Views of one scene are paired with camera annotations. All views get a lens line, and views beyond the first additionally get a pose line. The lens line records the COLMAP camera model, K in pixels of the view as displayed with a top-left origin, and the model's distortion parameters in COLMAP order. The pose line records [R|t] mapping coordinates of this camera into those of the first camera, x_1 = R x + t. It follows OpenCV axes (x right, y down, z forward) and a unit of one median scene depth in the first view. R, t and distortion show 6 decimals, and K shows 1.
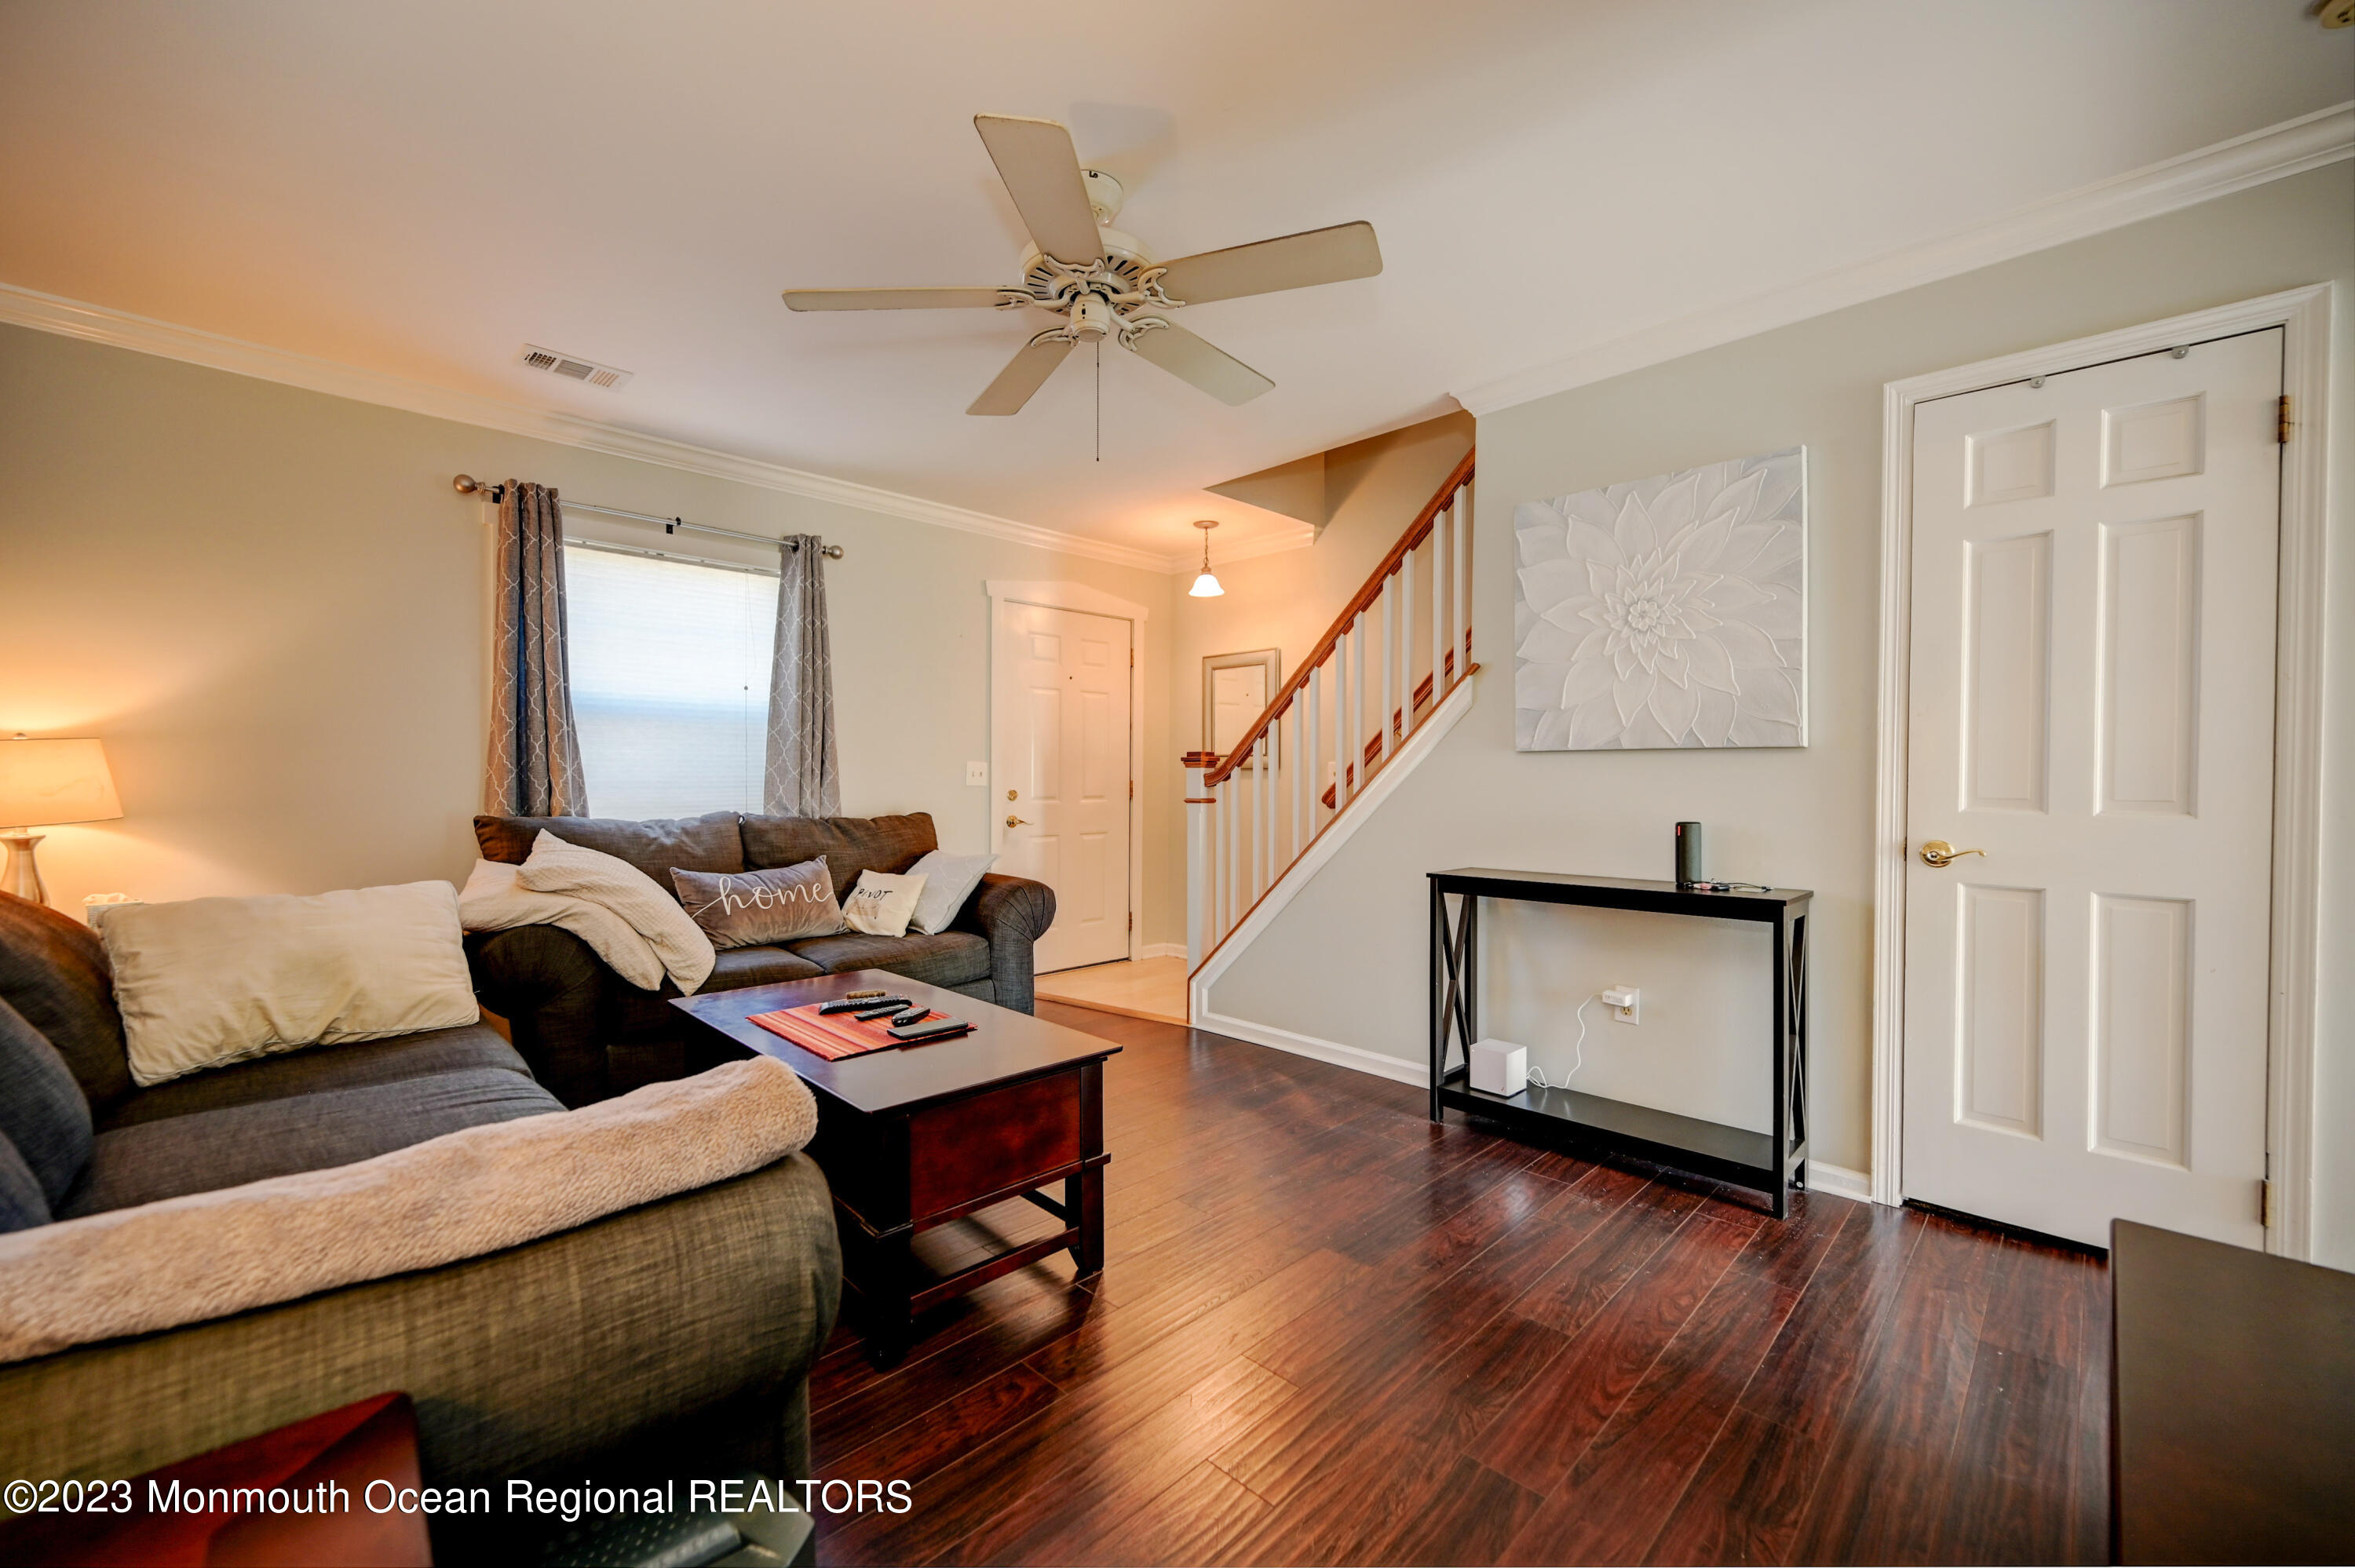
lens RADIAL K [[957.4, 0, 1170.2], [0, 957.4, 776.2], [0, 0, 1]] dist [-0.000926, 0.000467]
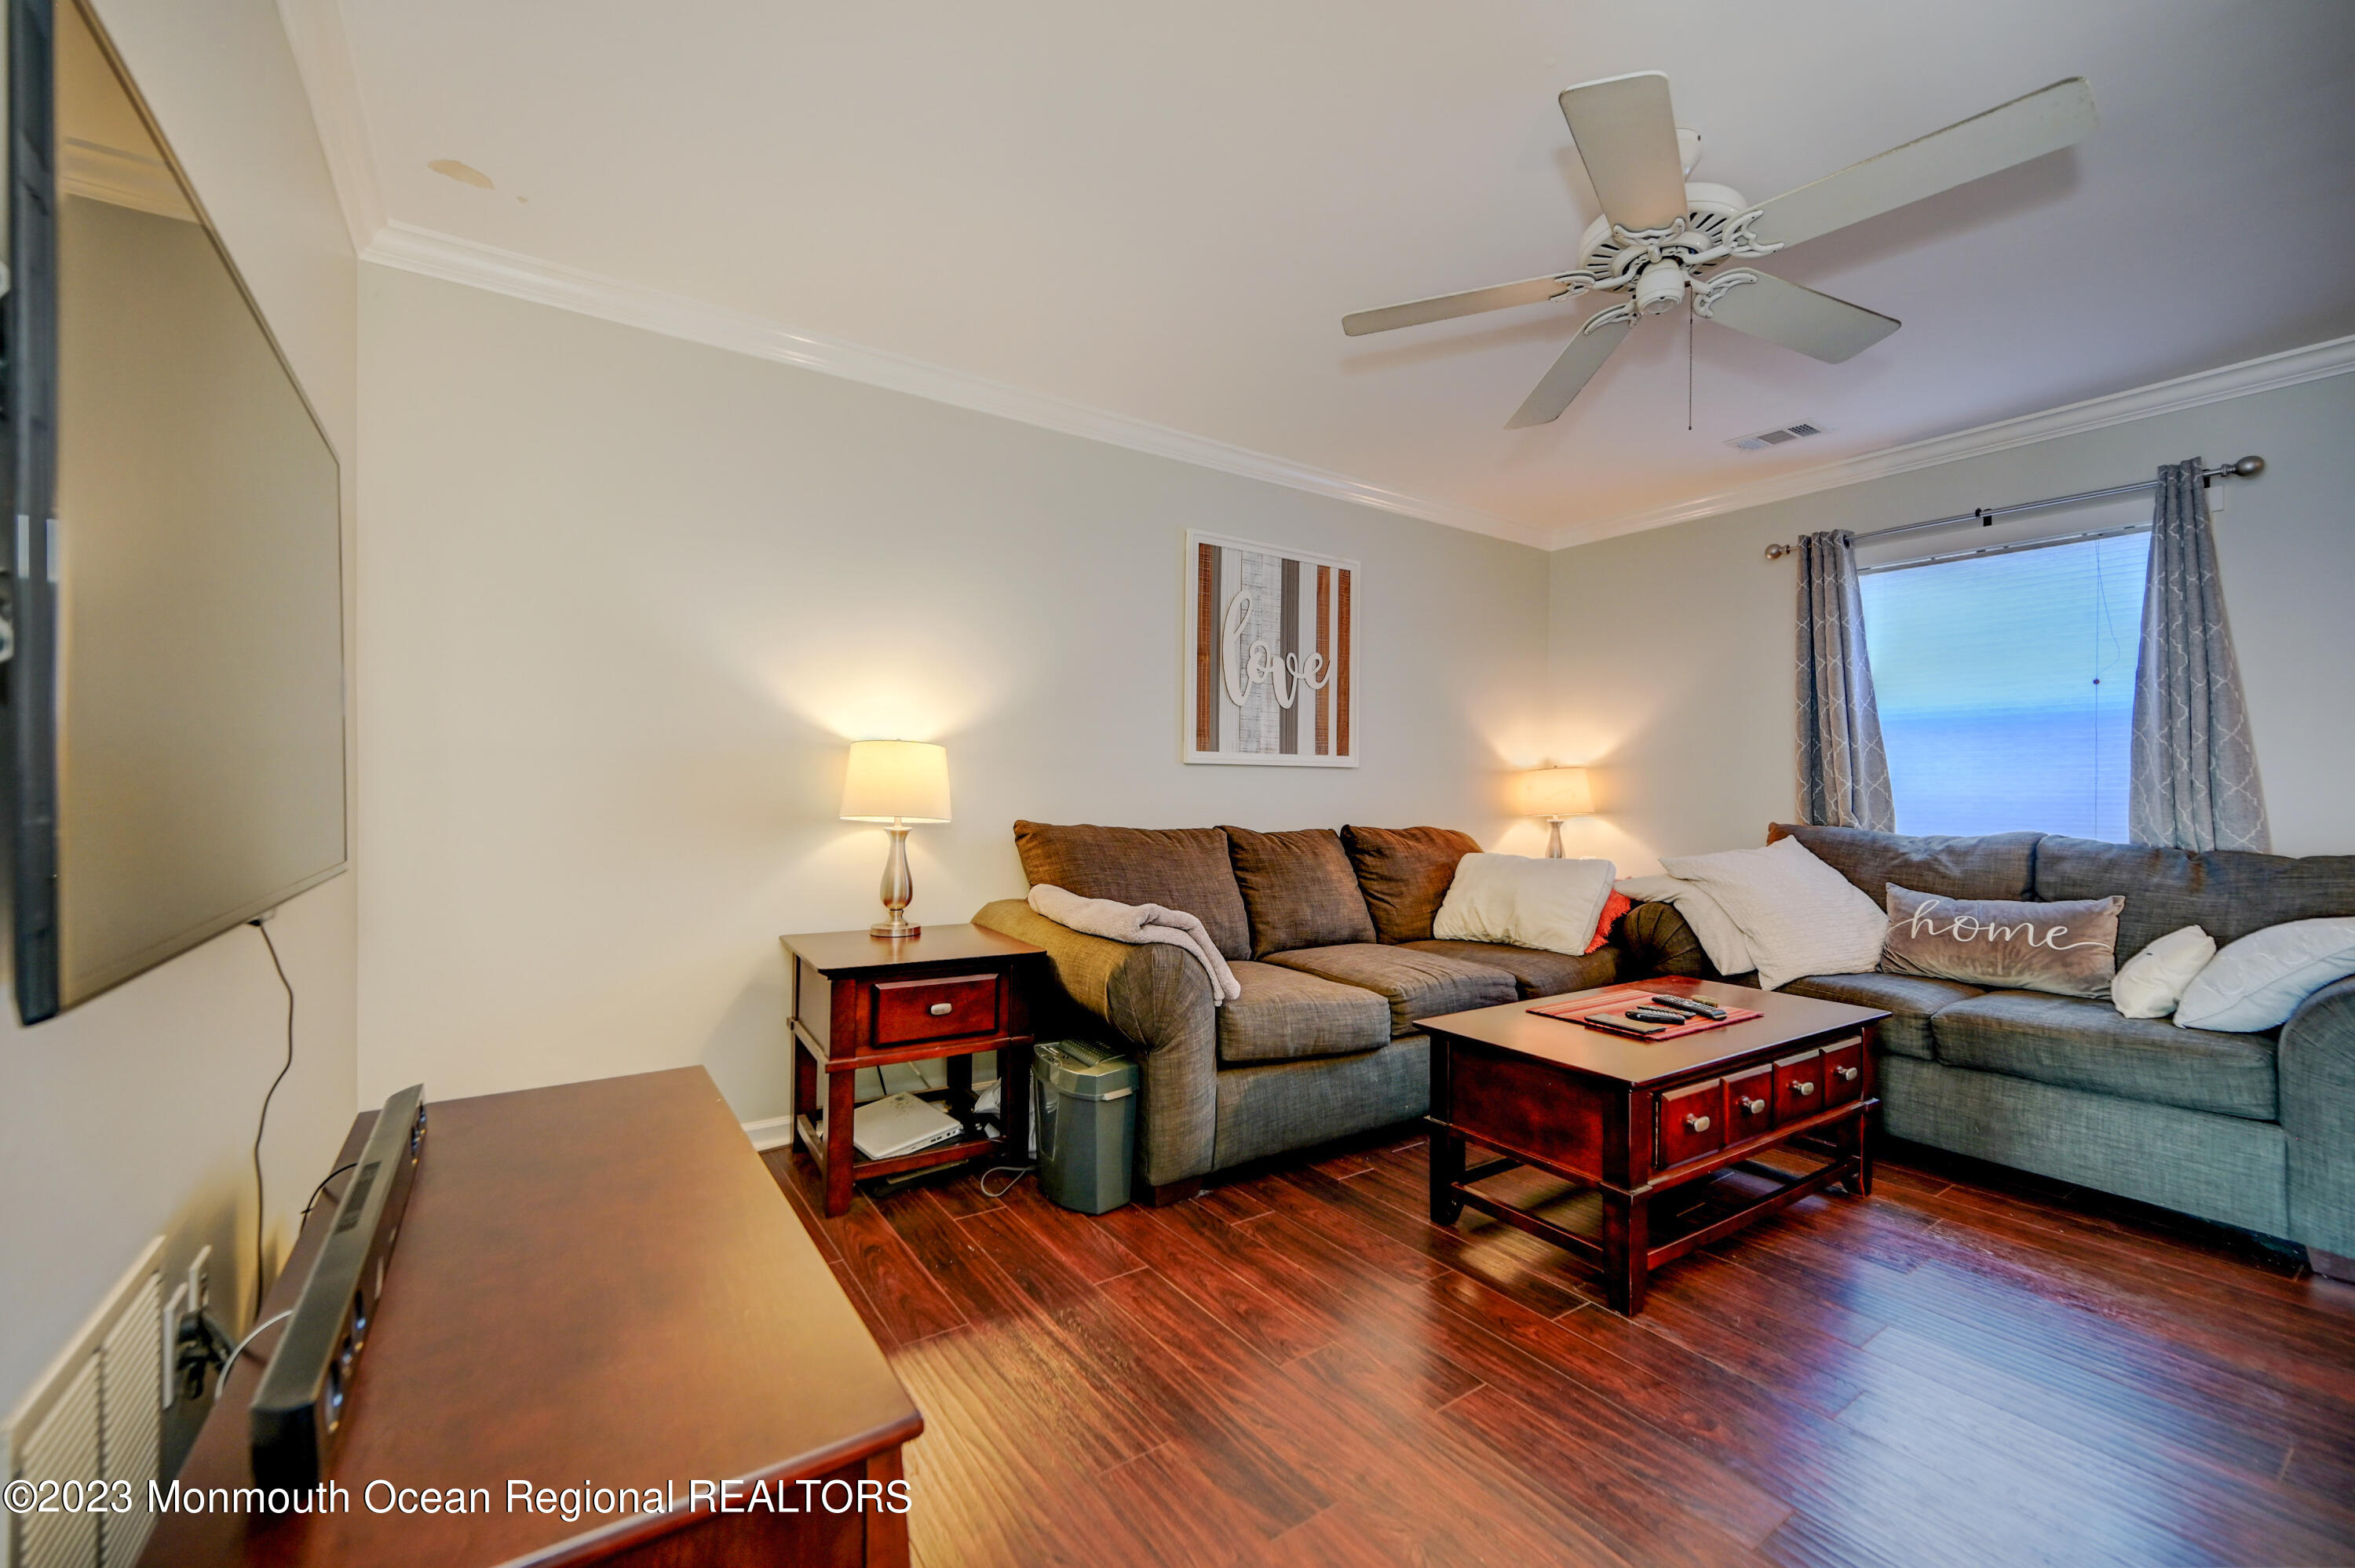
lens RADIAL K [[957.4, 0, 1200.3], [0, 957.4, 805.6], [0, 0, 1]] dist [-0.000926, 0.000467]
pose [[-0.174068, 0.015665, -0.984609, 0.547187], [-0.007530, 0.999823, 0.017239, 0.004021], [0.984705, 0.010414, -0.173919, 0.448860]]
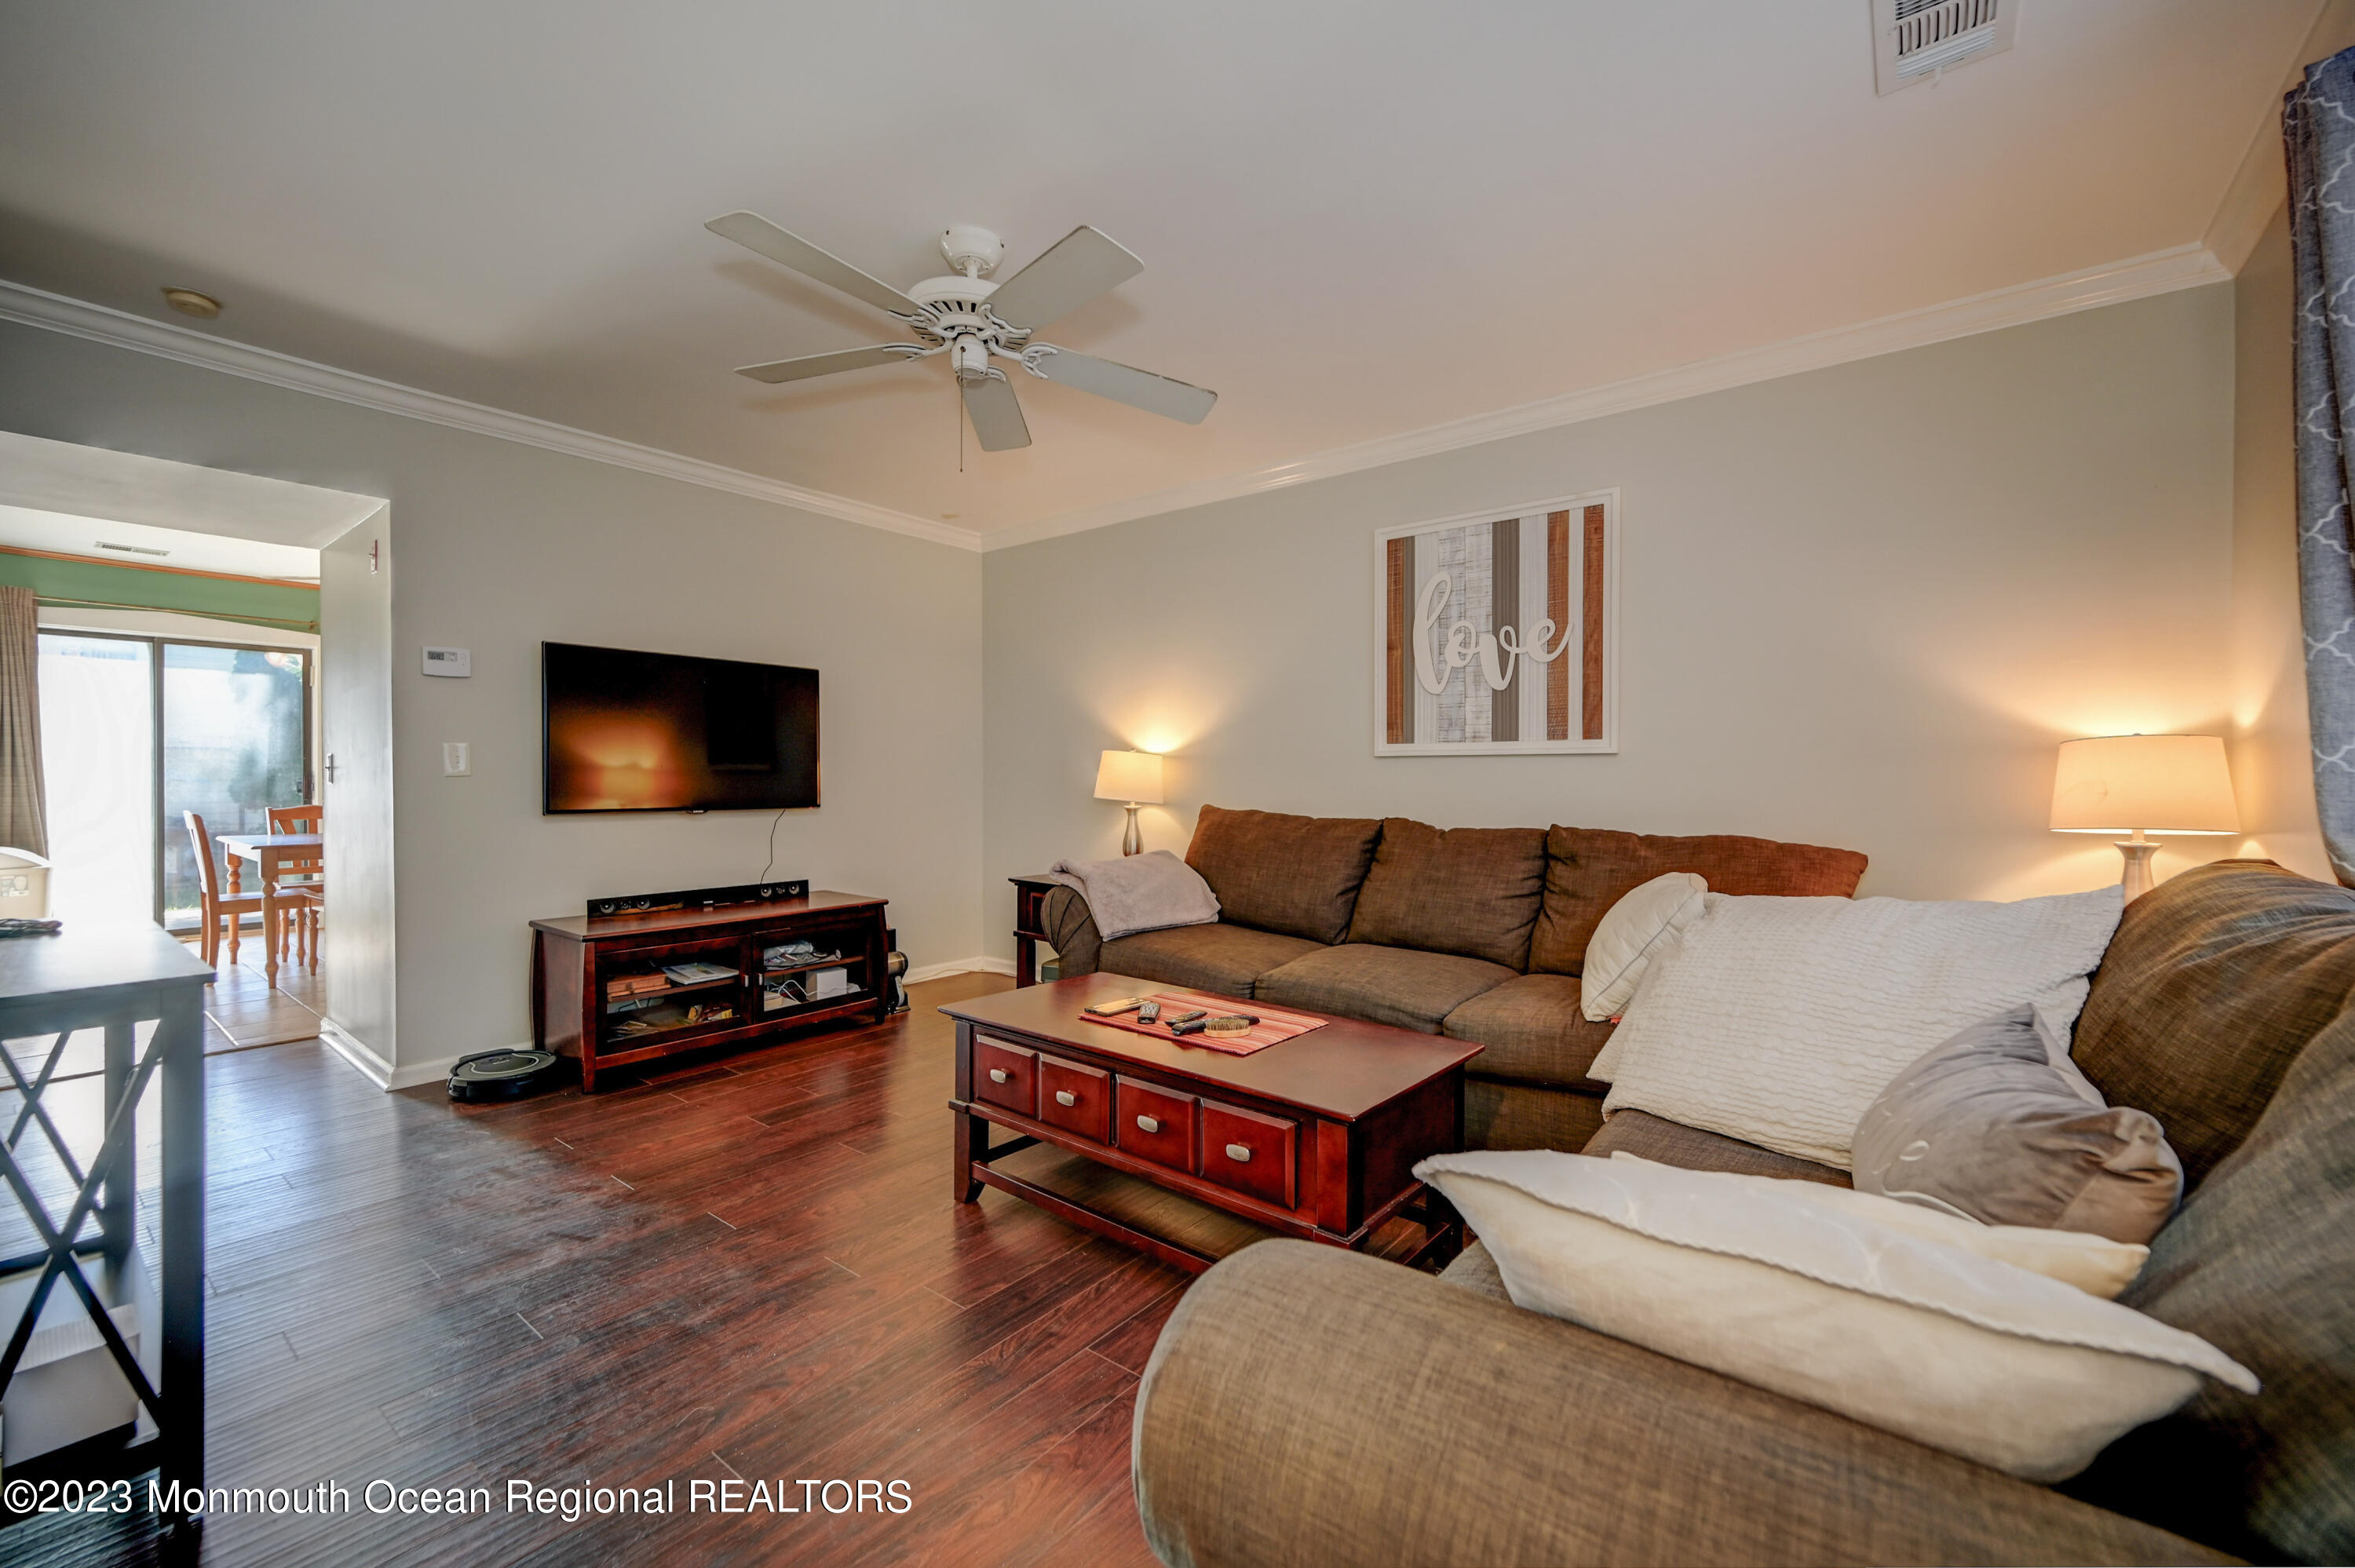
lens RADIAL K [[957.4, 0, 1133.7], [0, 957.4, 787.5], [0, 0, 1]] dist [-0.000926, 0.000467]
pose [[-0.995429, -0.004512, -0.095399, -0.711609], [-0.005344, 0.999950, 0.008471, 0.003080], [0.095356, 0.008942, -0.995403, 2.100208]]
